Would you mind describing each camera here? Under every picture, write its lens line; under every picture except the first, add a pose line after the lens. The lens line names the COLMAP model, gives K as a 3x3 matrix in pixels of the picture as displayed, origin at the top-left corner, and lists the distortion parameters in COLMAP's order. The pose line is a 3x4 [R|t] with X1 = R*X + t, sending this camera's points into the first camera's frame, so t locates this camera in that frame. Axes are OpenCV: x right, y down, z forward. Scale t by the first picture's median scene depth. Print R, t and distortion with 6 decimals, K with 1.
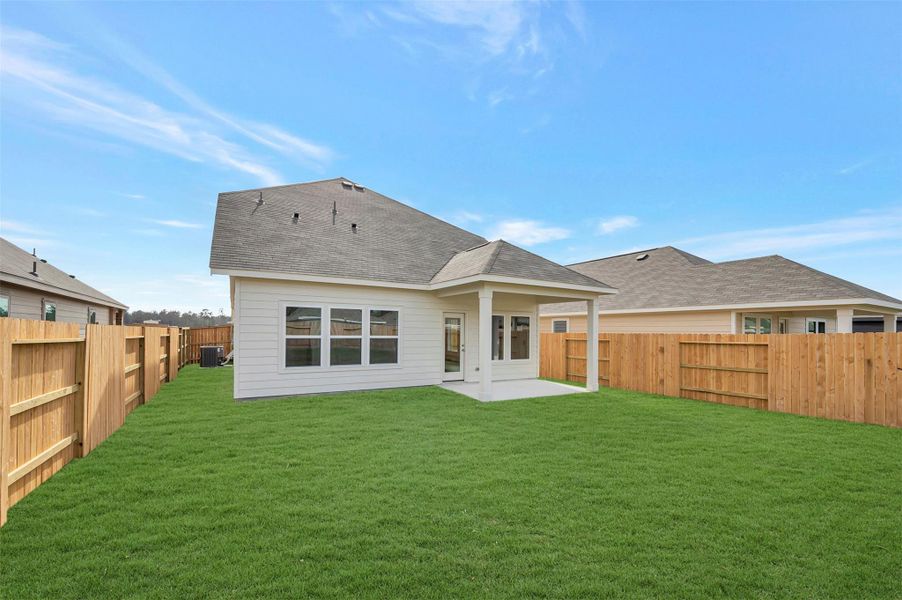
lens RADIAL K [[395.9, 0, 458.2], [0, 395.9, 326.3], [0, 0, 1]] dist [-0.001609, 0.000130]
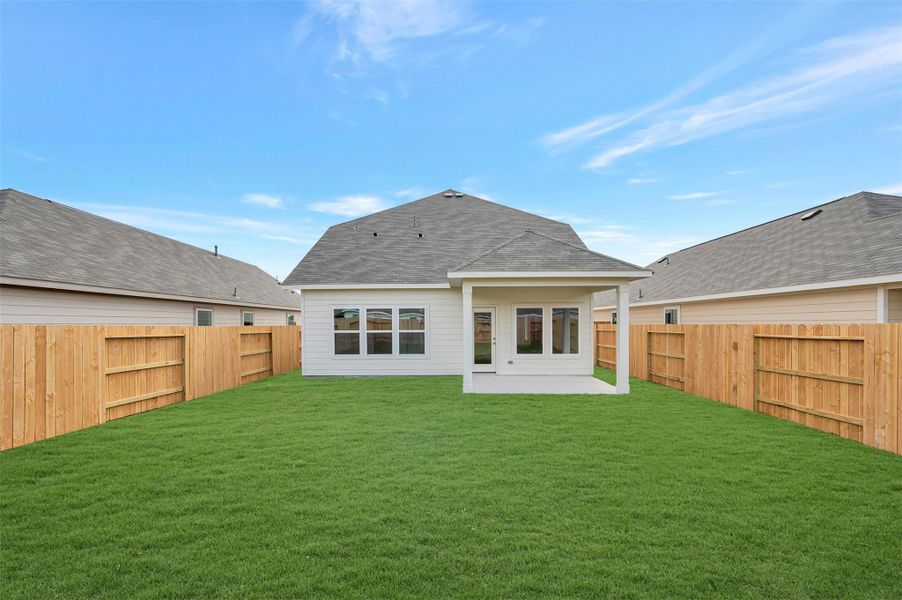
lens RADIAL K [[395.9, 0, 458.2], [0, 395.9, 326.3], [0, 0, 1]] dist [-0.001609, 0.000130]
pose [[0.833421, -0.012061, -0.552507, 0.546347], [0.023347, 0.999638, 0.013396, 0.000116], [0.552145, -0.024064, 0.833401, 0.103662]]
